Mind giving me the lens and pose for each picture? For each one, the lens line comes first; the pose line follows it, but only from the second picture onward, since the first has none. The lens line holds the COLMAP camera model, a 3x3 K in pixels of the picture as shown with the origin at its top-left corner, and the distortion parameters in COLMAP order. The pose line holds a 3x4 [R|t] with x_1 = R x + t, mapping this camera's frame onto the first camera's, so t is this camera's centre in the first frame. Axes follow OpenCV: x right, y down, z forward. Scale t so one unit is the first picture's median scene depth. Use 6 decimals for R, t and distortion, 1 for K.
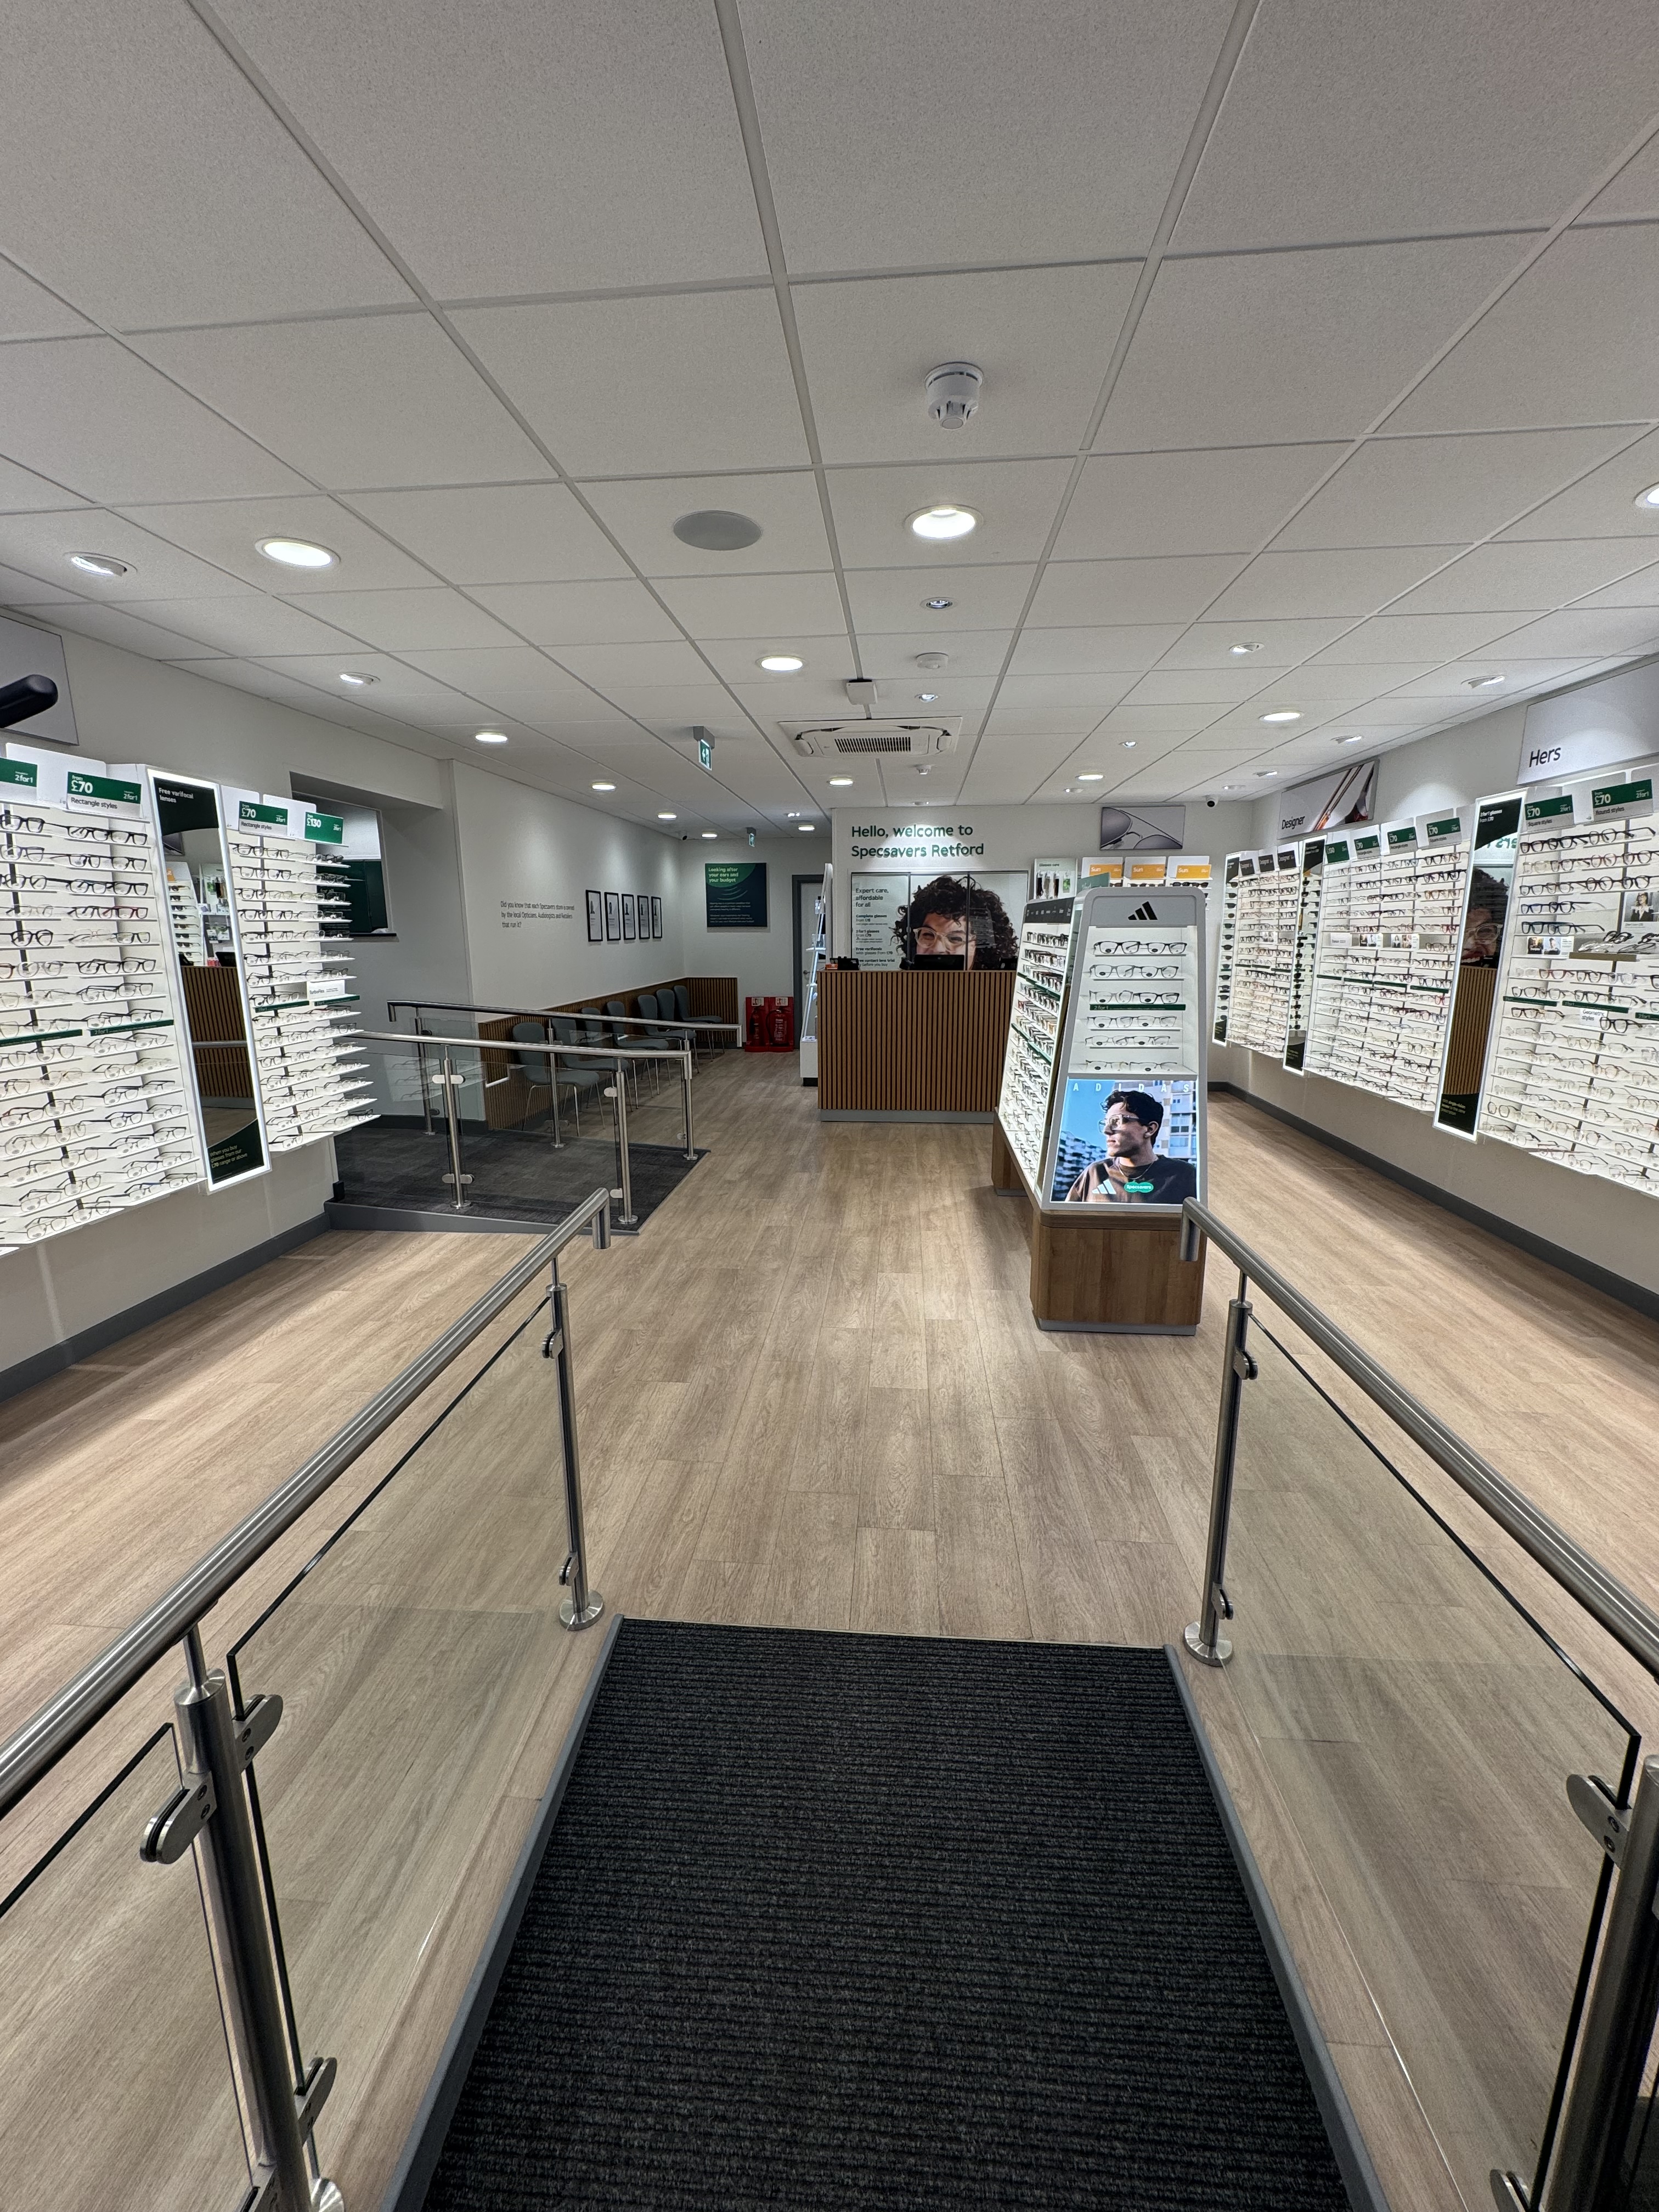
lens RADIAL K [[874.9, 0, 827.7], [0, 874.9, 1103.2], [0, 0, 1]] dist [-0.001304, 0.000161]
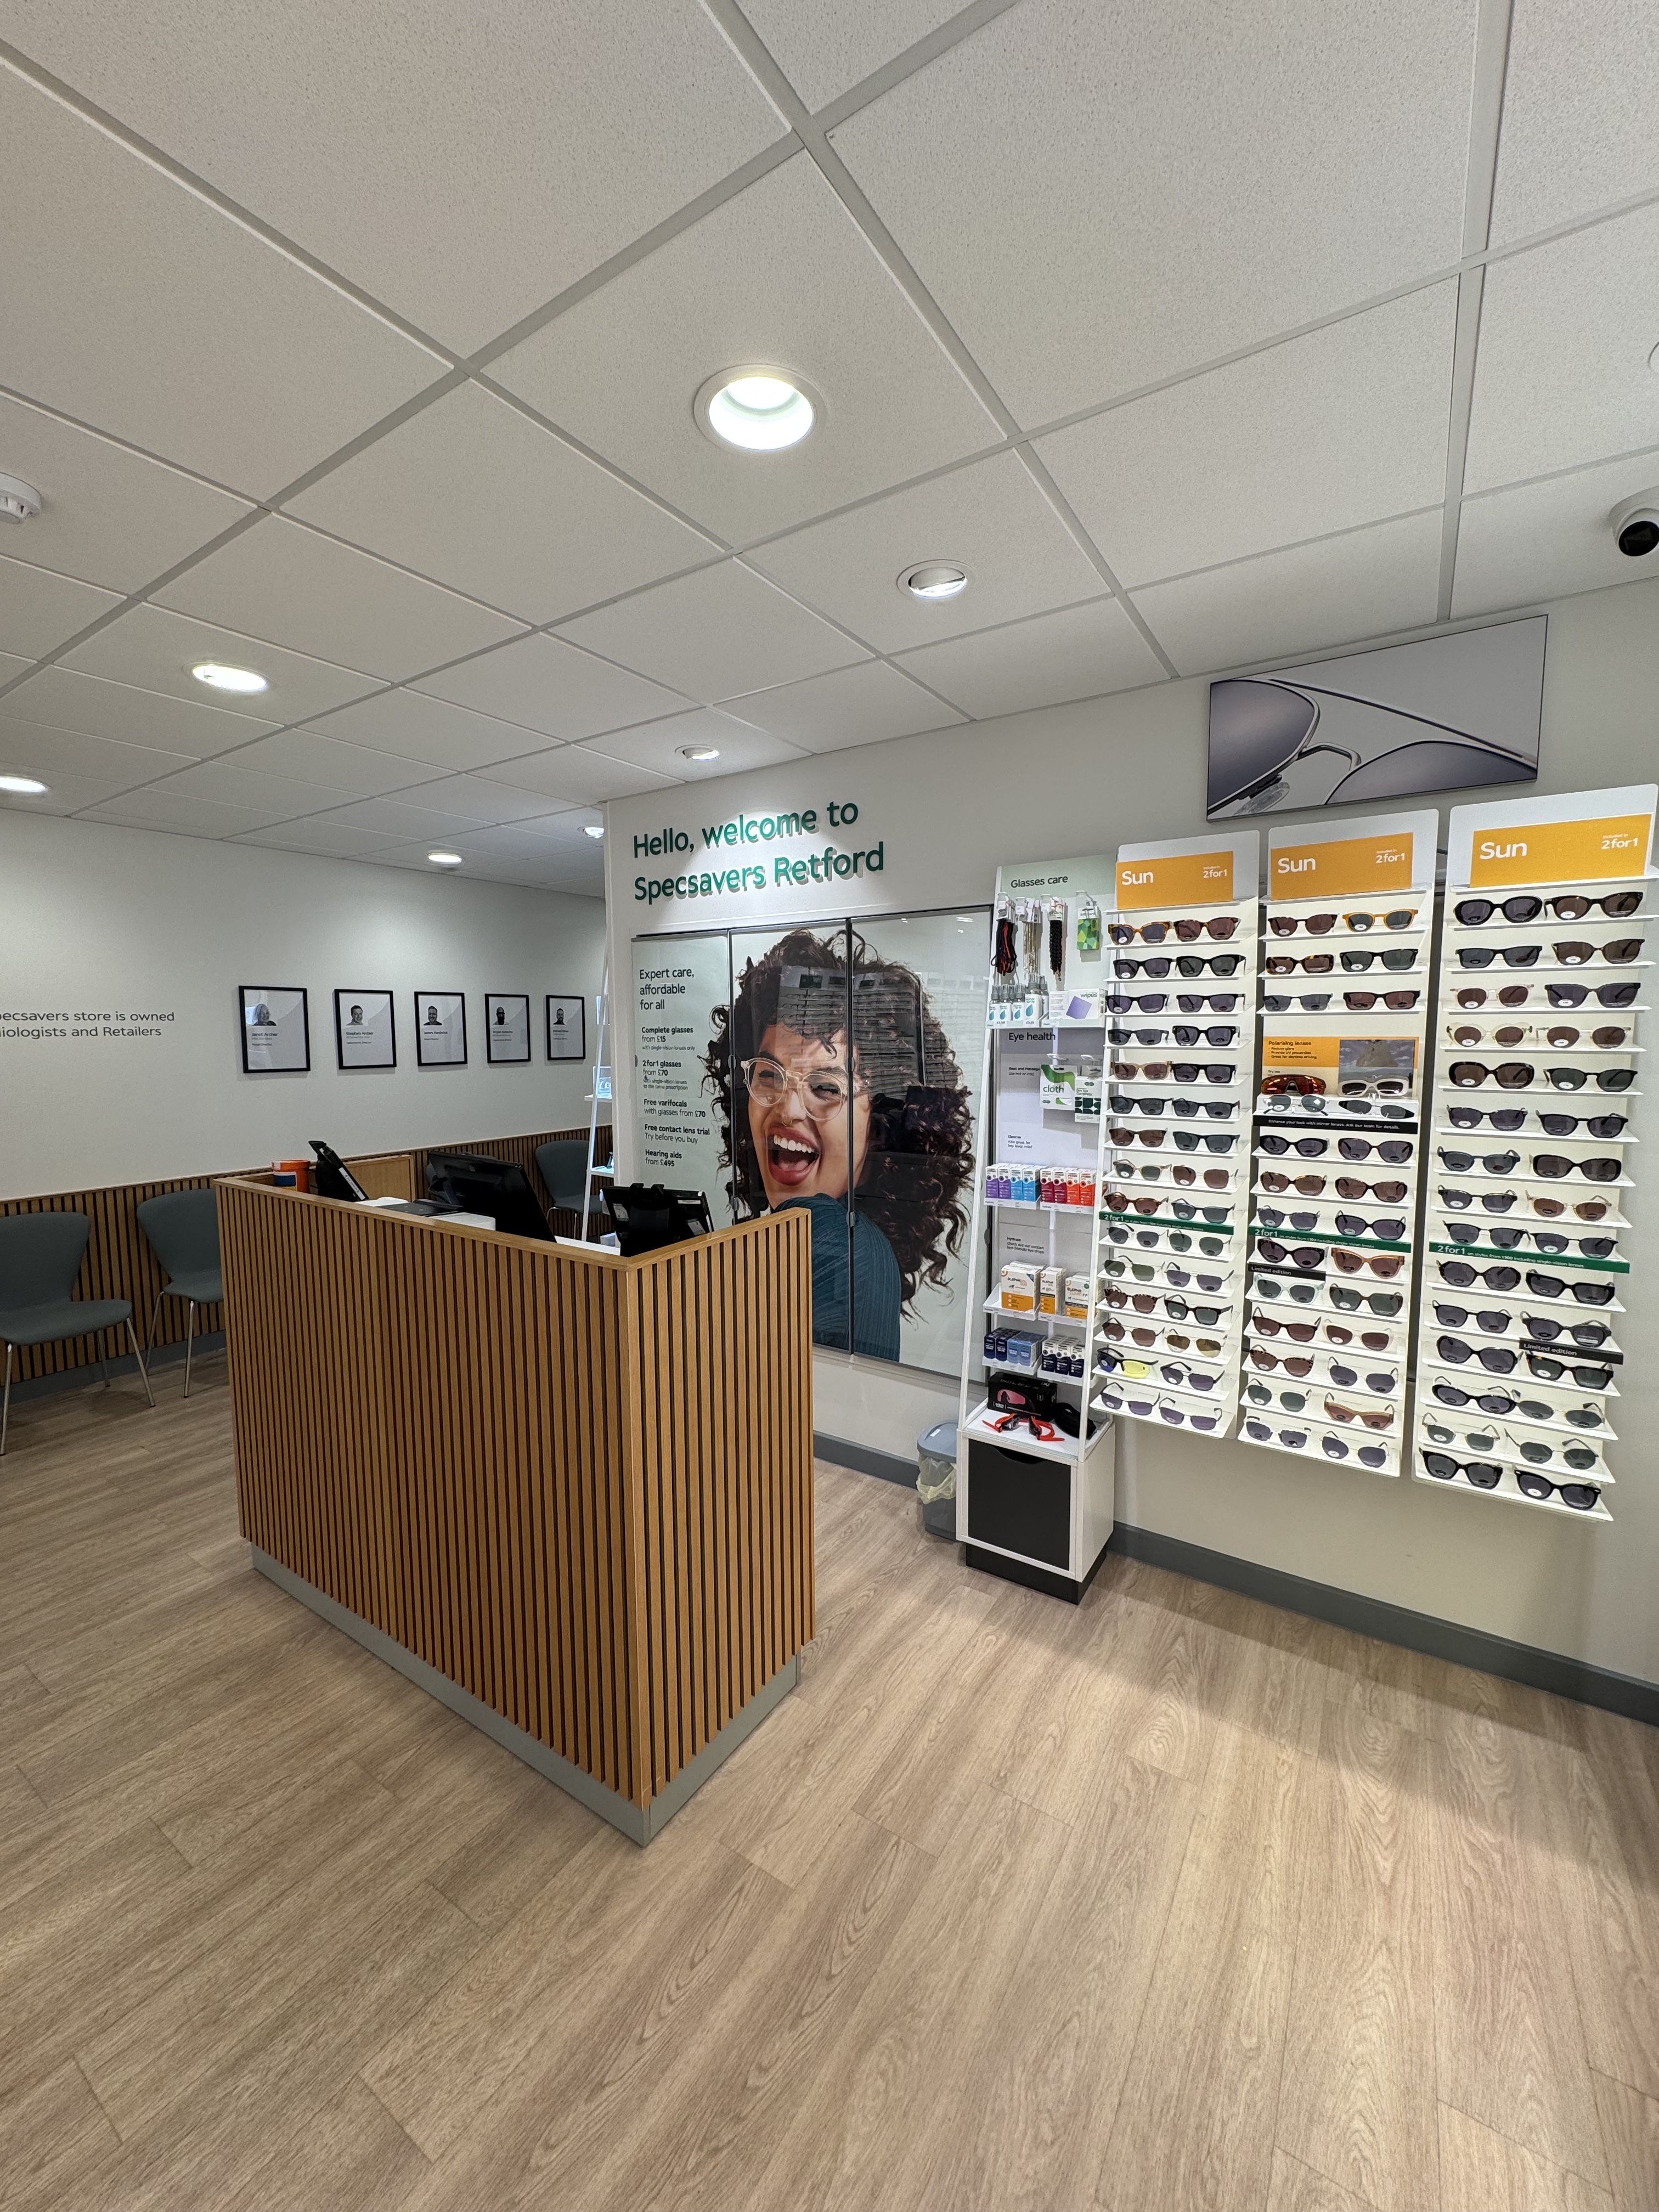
lens RADIAL K [[874.9, 0, 827.7], [0, 874.9, 1103.2], [0, 0, 1]] dist [-0.001304, 0.000161]
pose [[0.880701, 0.041063, -0.471889, 0.644289], [-0.090675, 0.992427, -0.082869, -0.288059], [0.464912, 0.115771, 0.877755, 1.274544]]
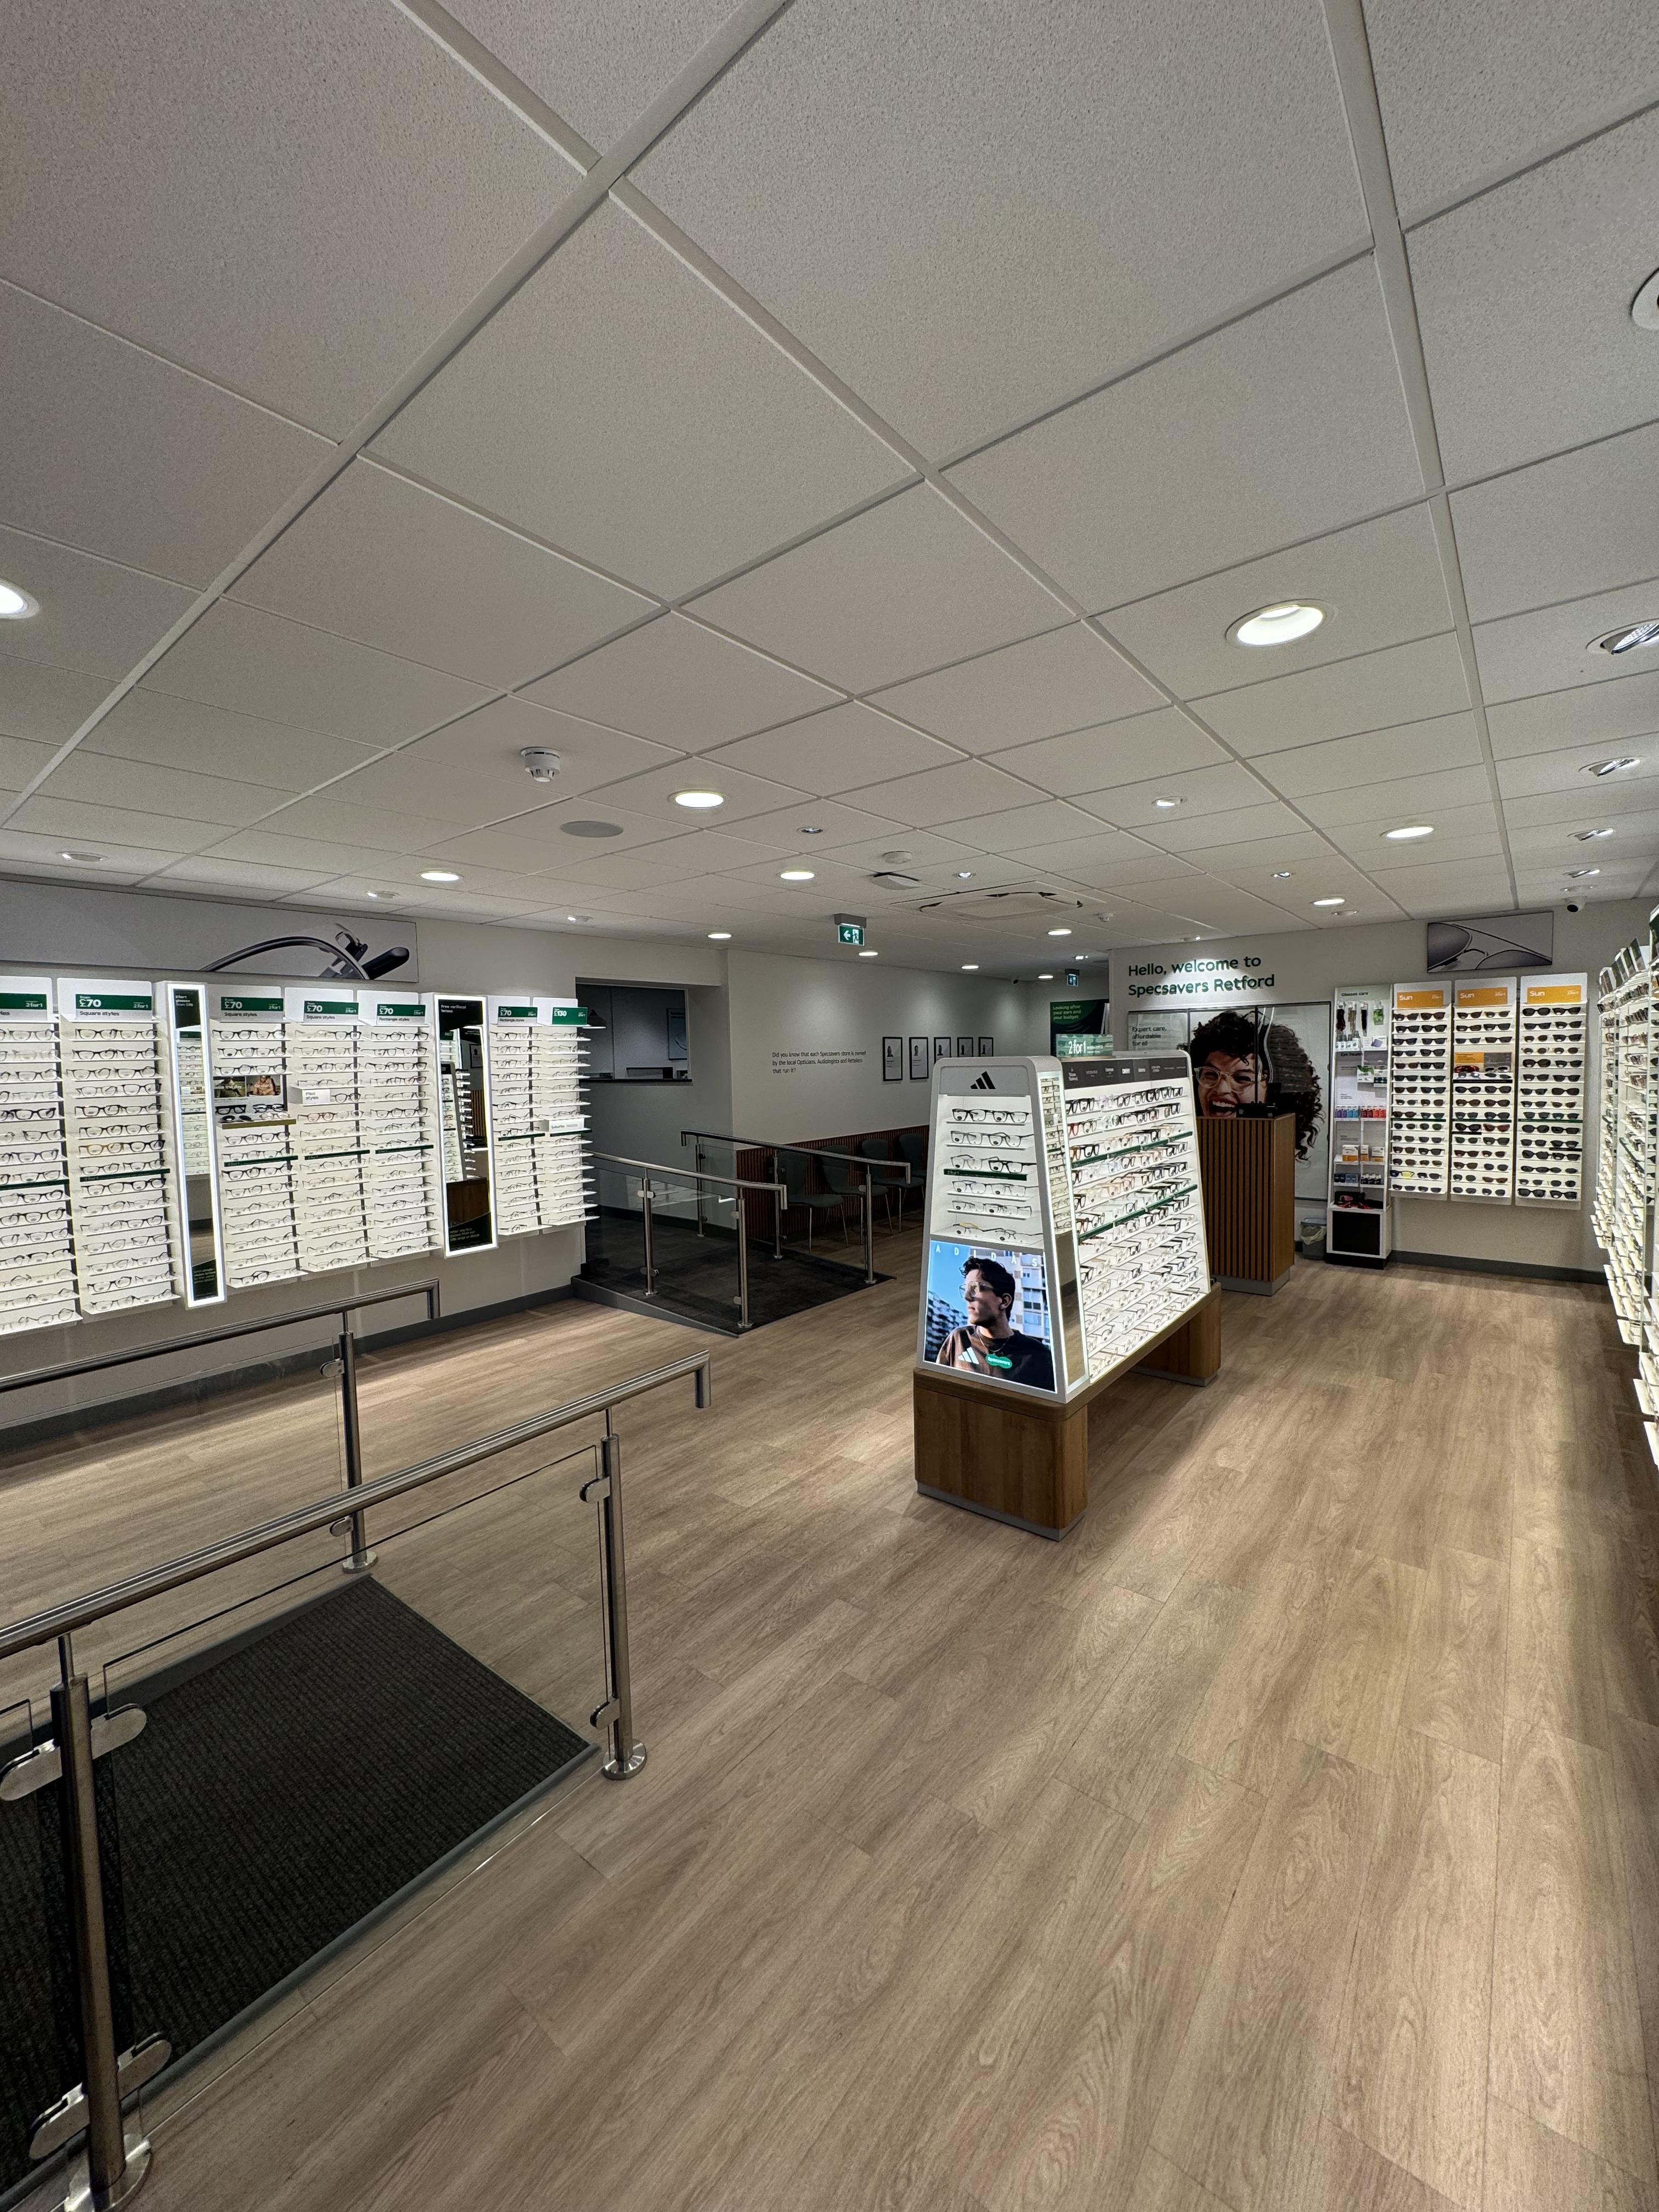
lens RADIAL K [[874.9, 0, 827.7], [0, 874.9, 1103.2], [0, 0, 1]] dist [-0.001304, 0.000161]
pose [[0.830243, 0.016542, -0.557156, 0.569679], [-0.092669, 0.989745, -0.108705, -0.048819], [0.549644, 0.141883, 0.823262, 0.051421]]
